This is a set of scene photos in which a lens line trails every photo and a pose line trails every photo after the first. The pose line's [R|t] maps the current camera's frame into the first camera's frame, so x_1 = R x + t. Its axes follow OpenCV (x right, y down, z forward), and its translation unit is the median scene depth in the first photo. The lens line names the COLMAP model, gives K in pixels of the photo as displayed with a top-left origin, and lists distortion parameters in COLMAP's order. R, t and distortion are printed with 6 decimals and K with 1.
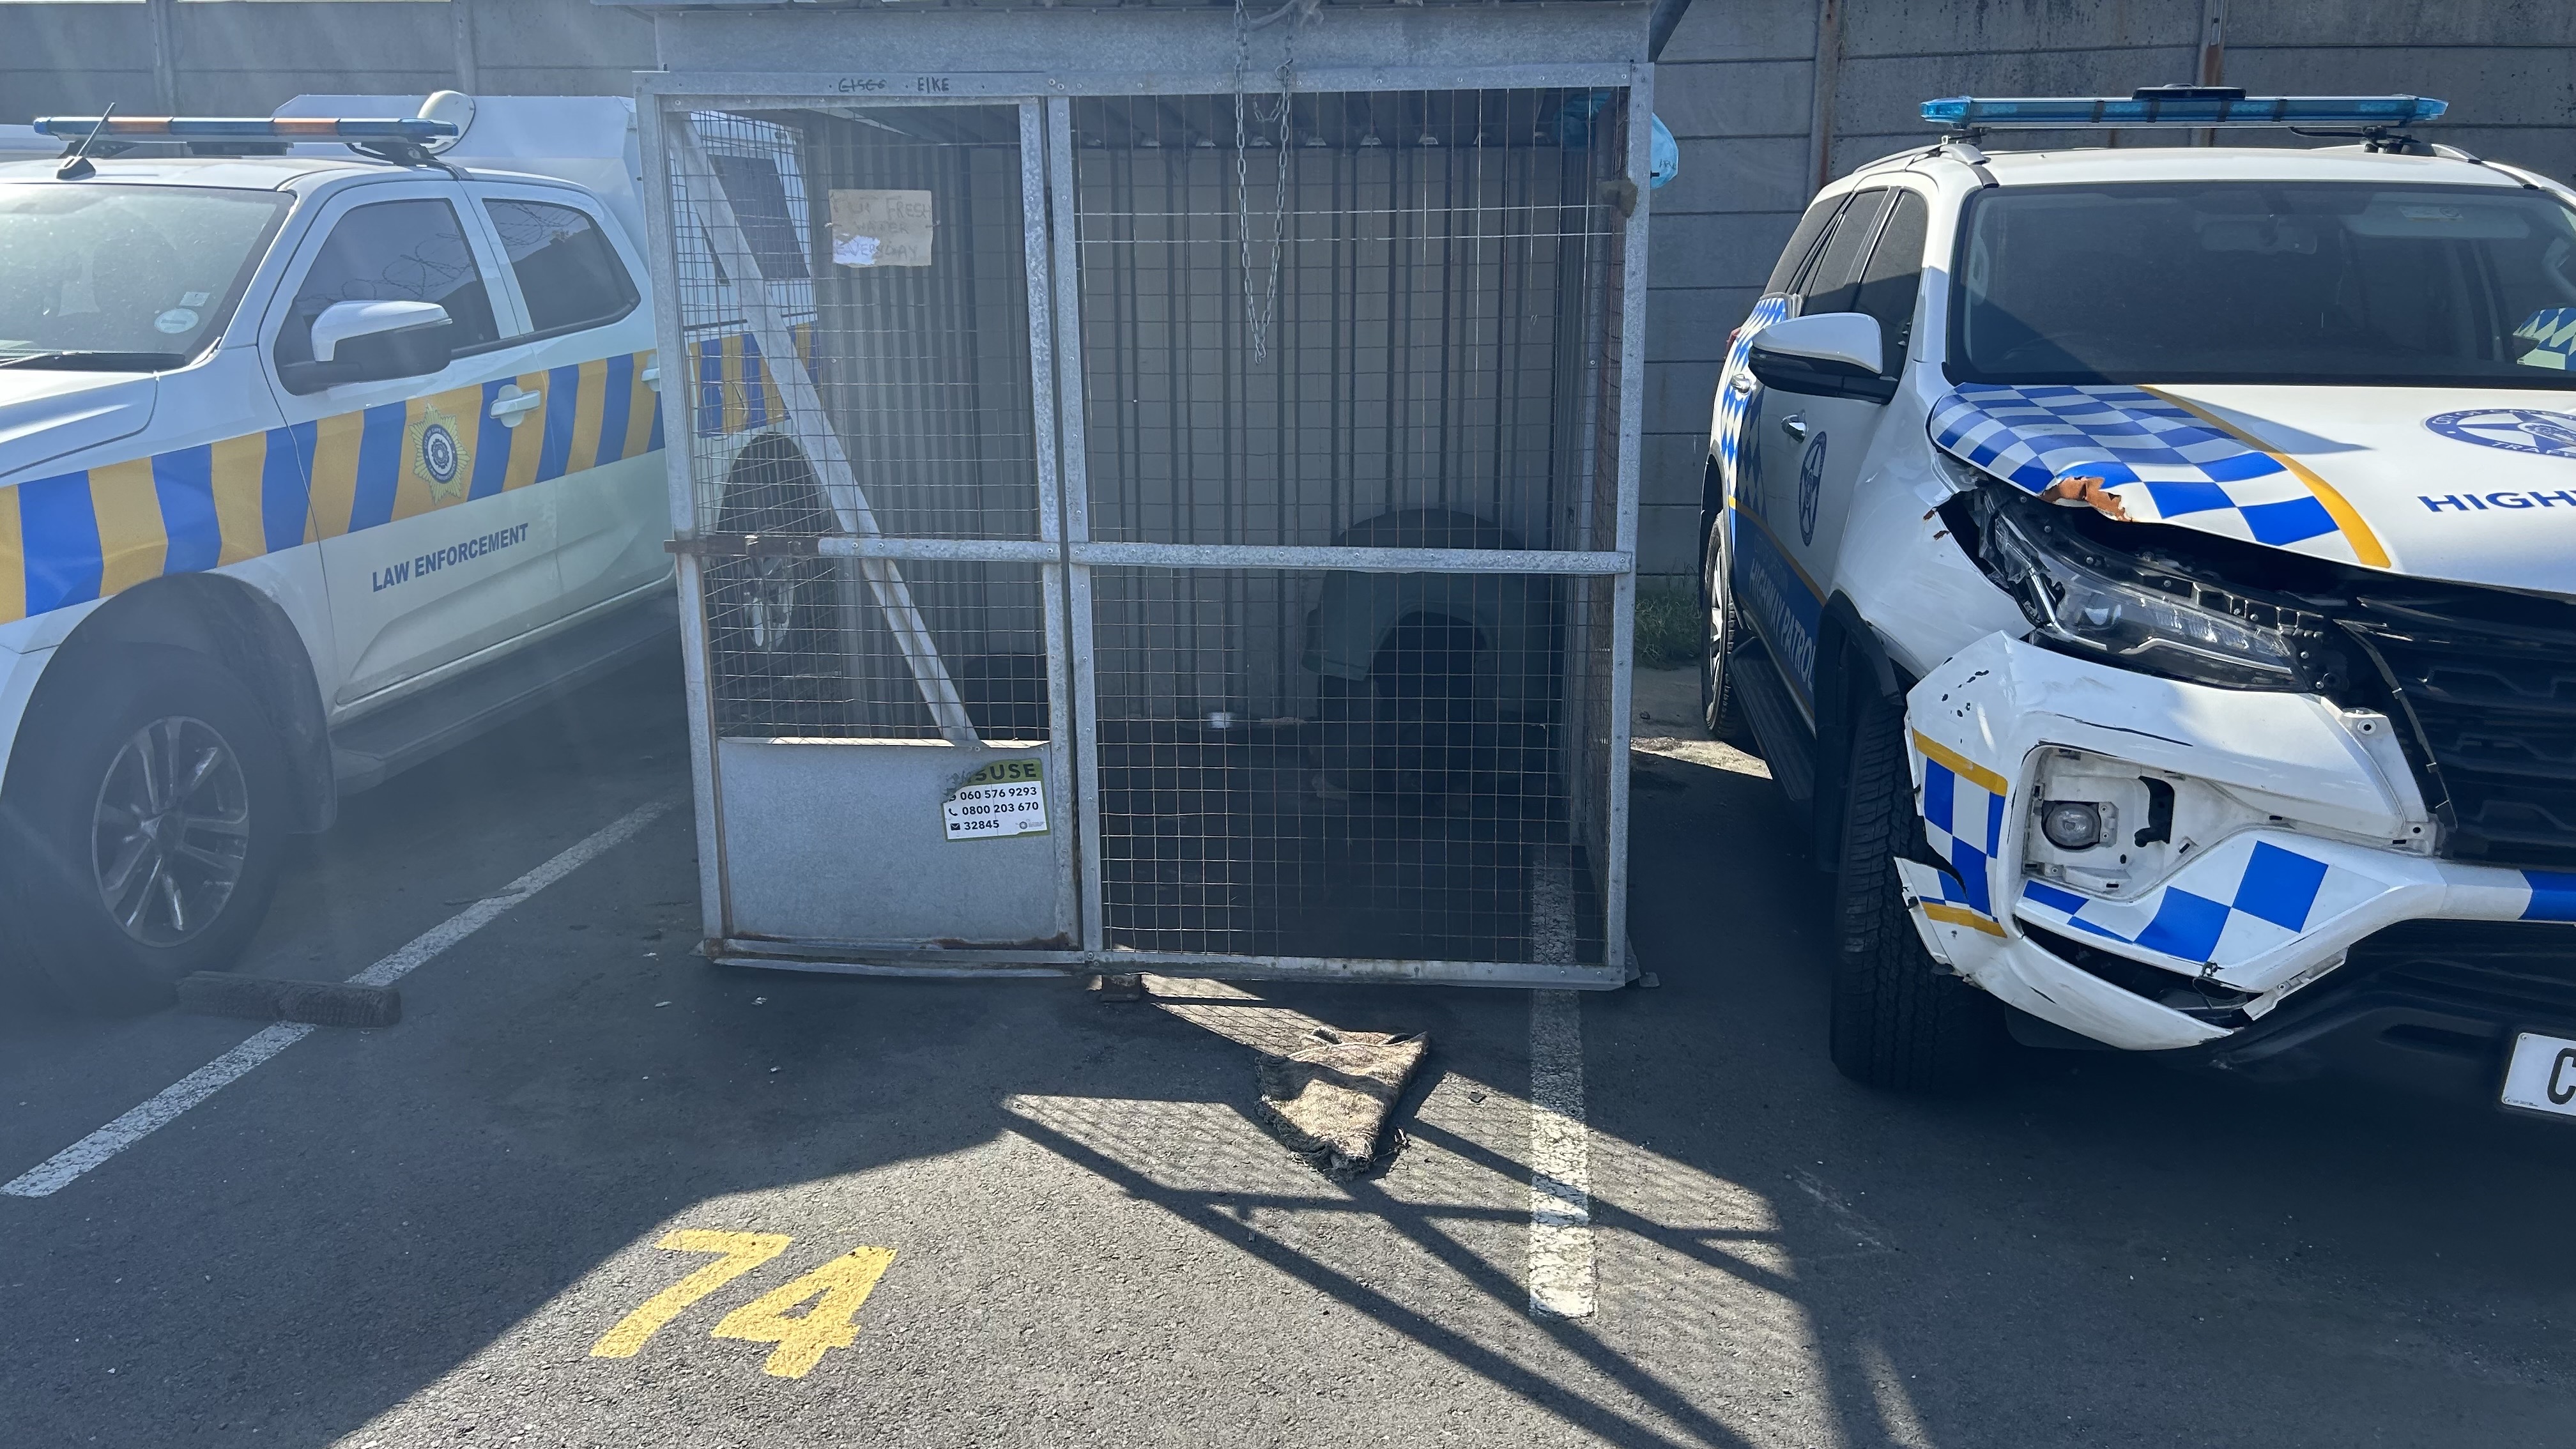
lens RADIAL K [[1994.8, 0, 1285.3], [0, 1994.8, 730.1], [0, 0, 1]] dist [0.034650, -0.064142]
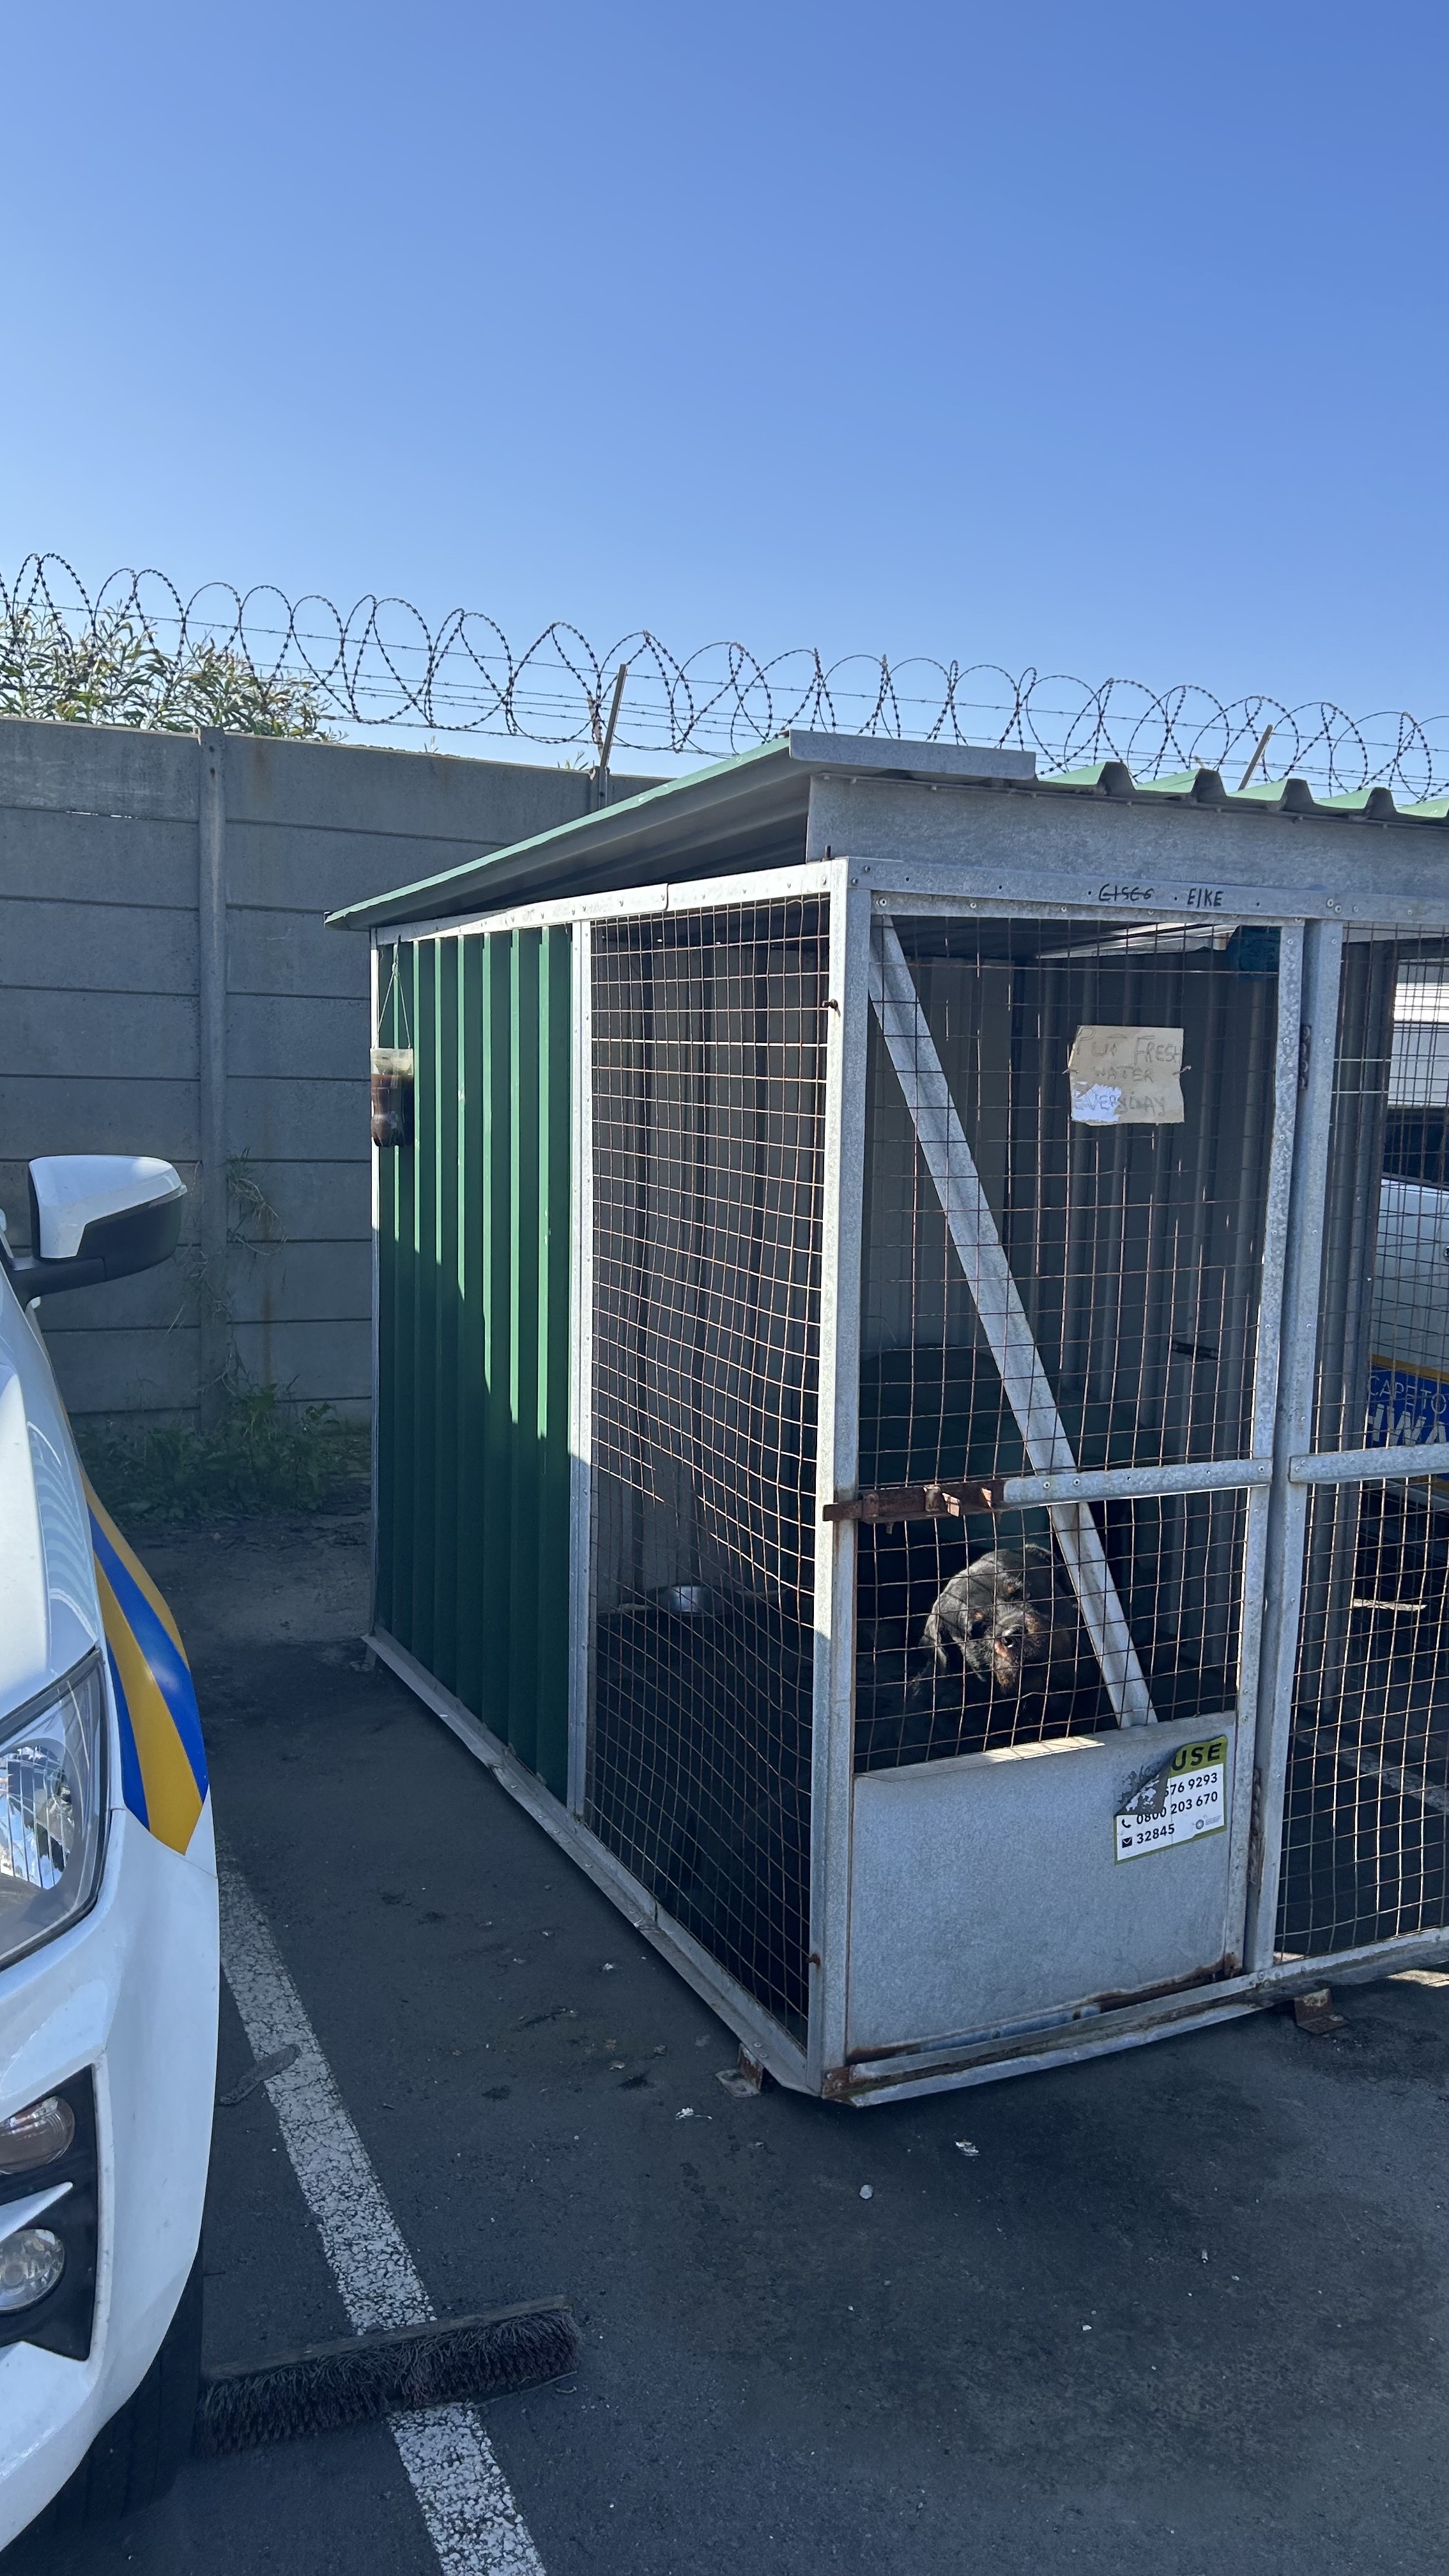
lens RADIAL K [[1994.8, 0, 726.4], [0, 1994.8, 1250.5], [0, 0, 1]] dist [0.034650, -0.064142]
pose [[0.861115, -0.037801, 0.507003, -0.689762], [0.095590, 0.991485, -0.088433, -0.124618], [-0.499343, 0.124615, 0.857396, 0.407885]]
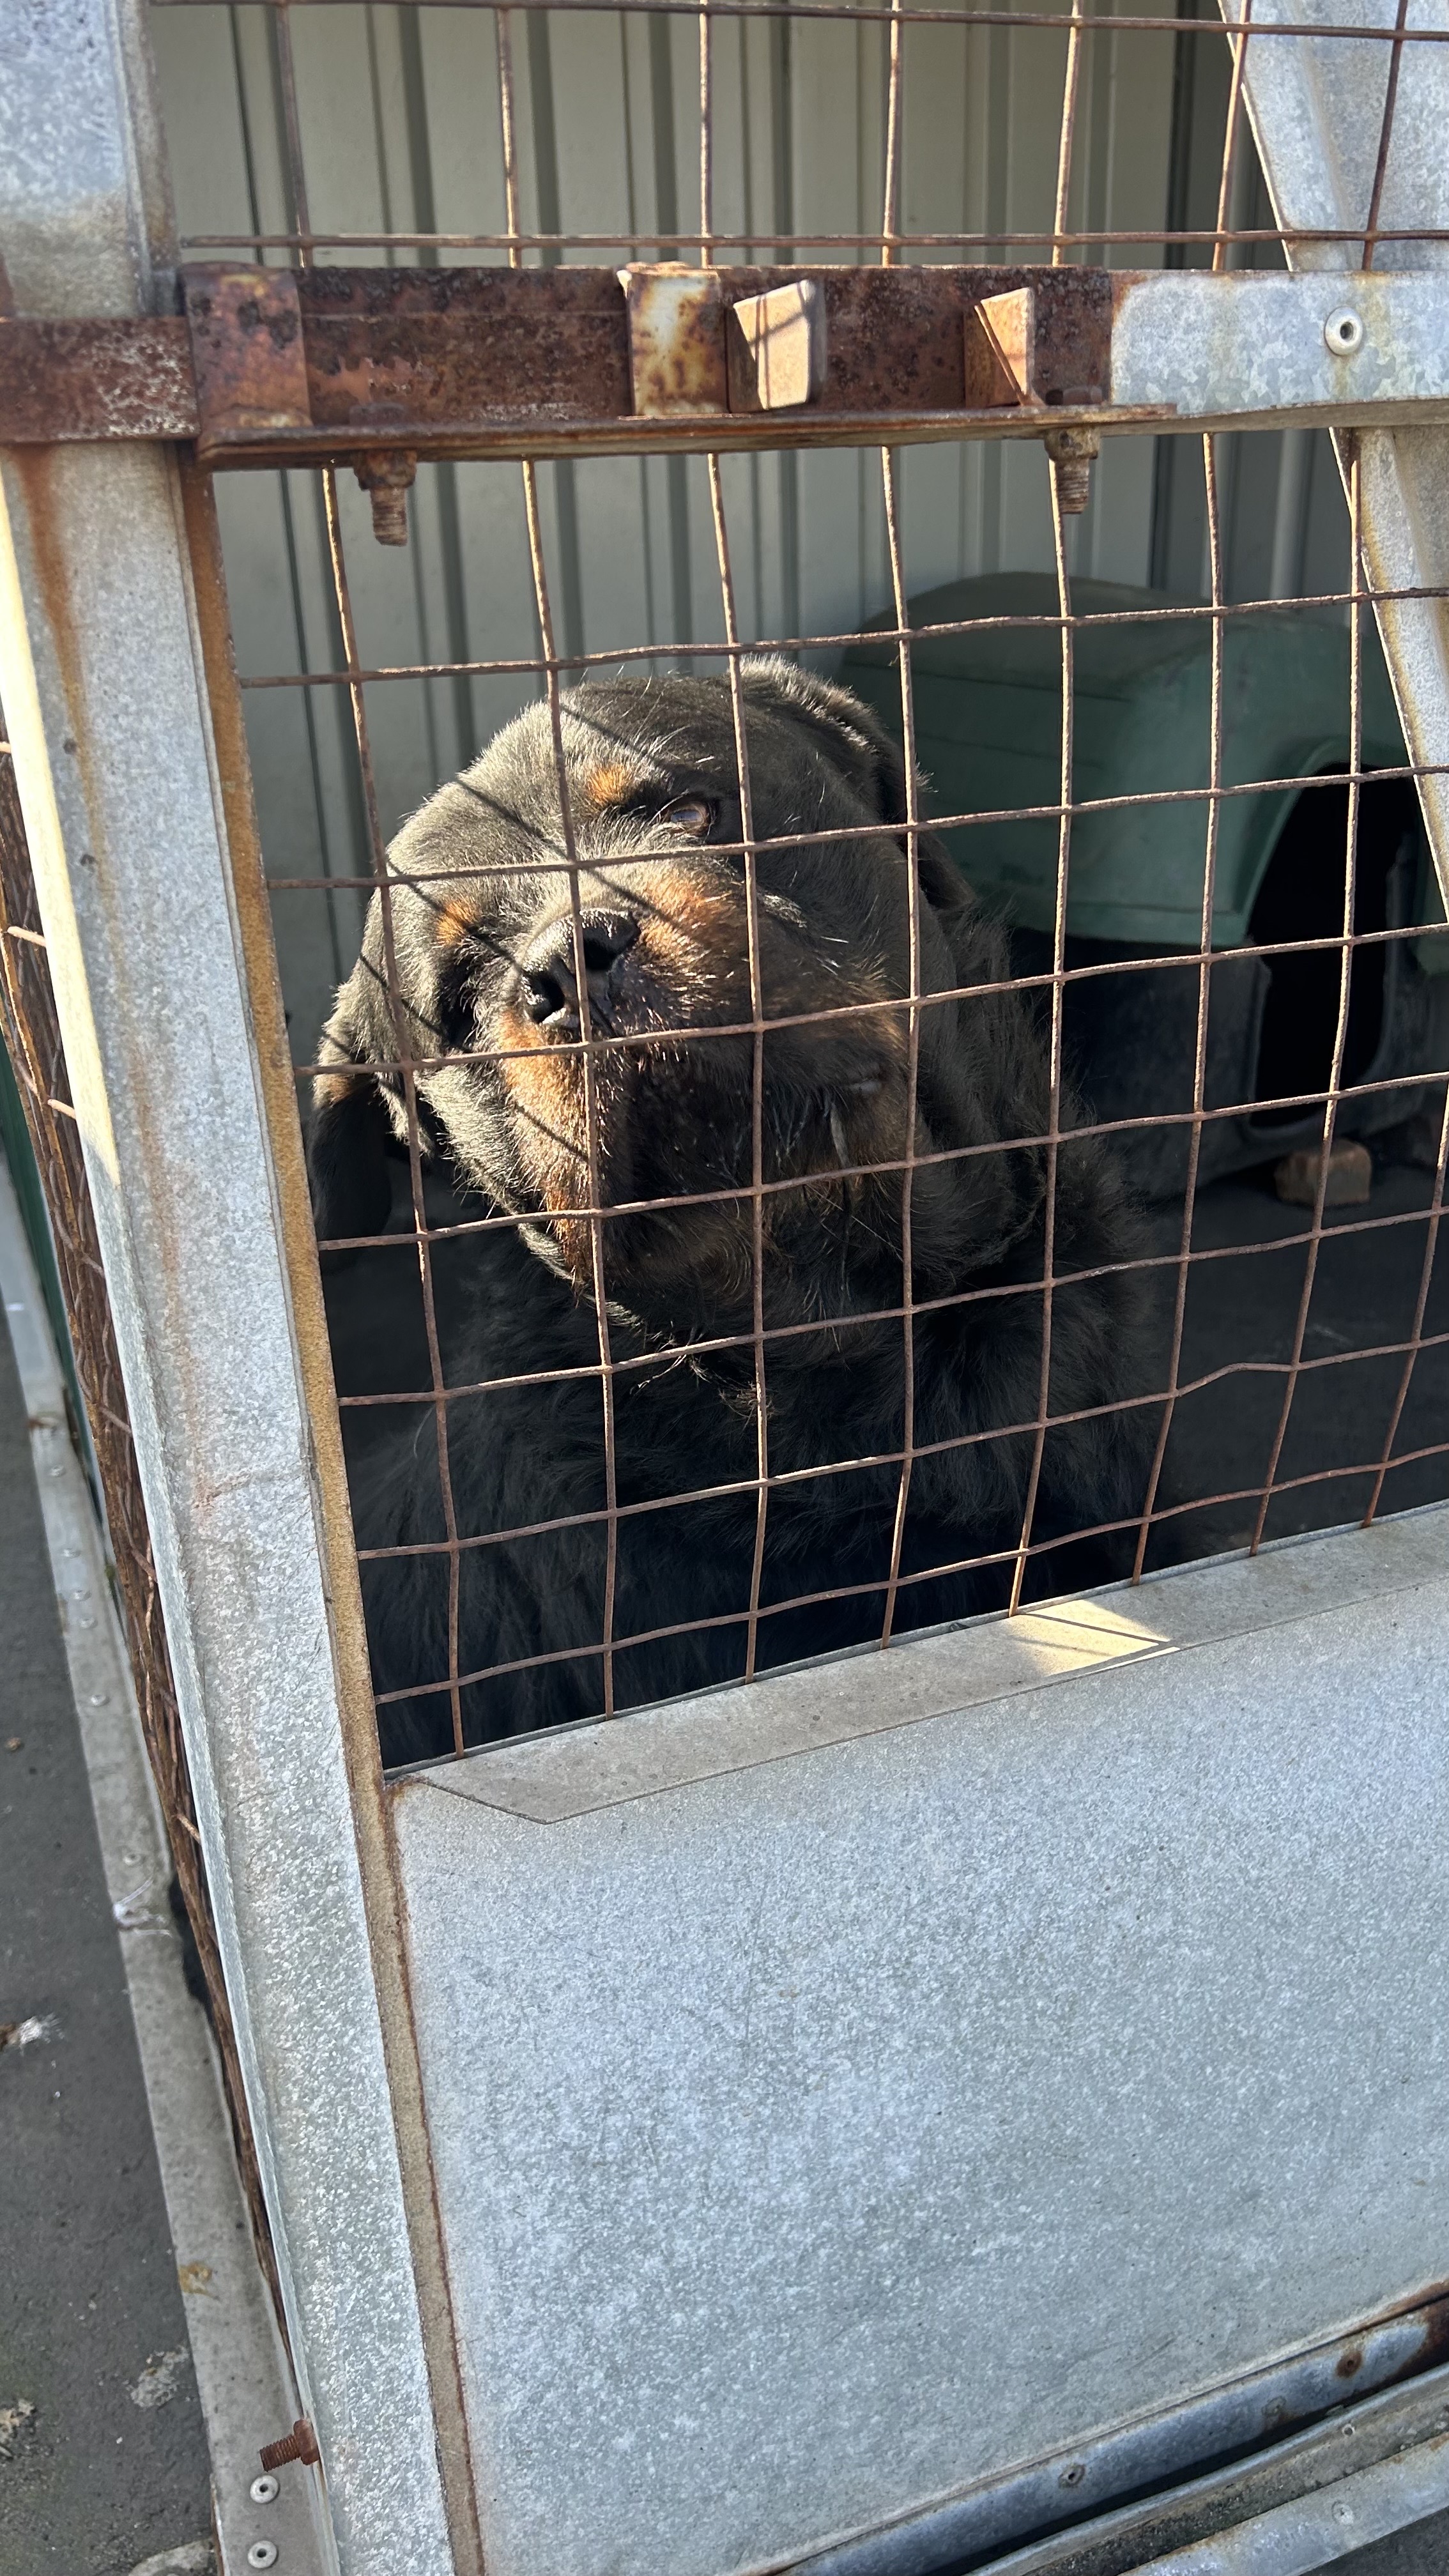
lens RADIAL K [[1994.8, 0, 730.1], [0, 1994.8, 1314.0], [0, 0, 1]] dist [0.034650, -0.064142]
pose [[0.895491, -0.197068, 0.399075, -0.322716], [0.130029, 0.973354, 0.188879, -0.057433], [-0.425663, -0.117248, 0.897253, 0.879904]]
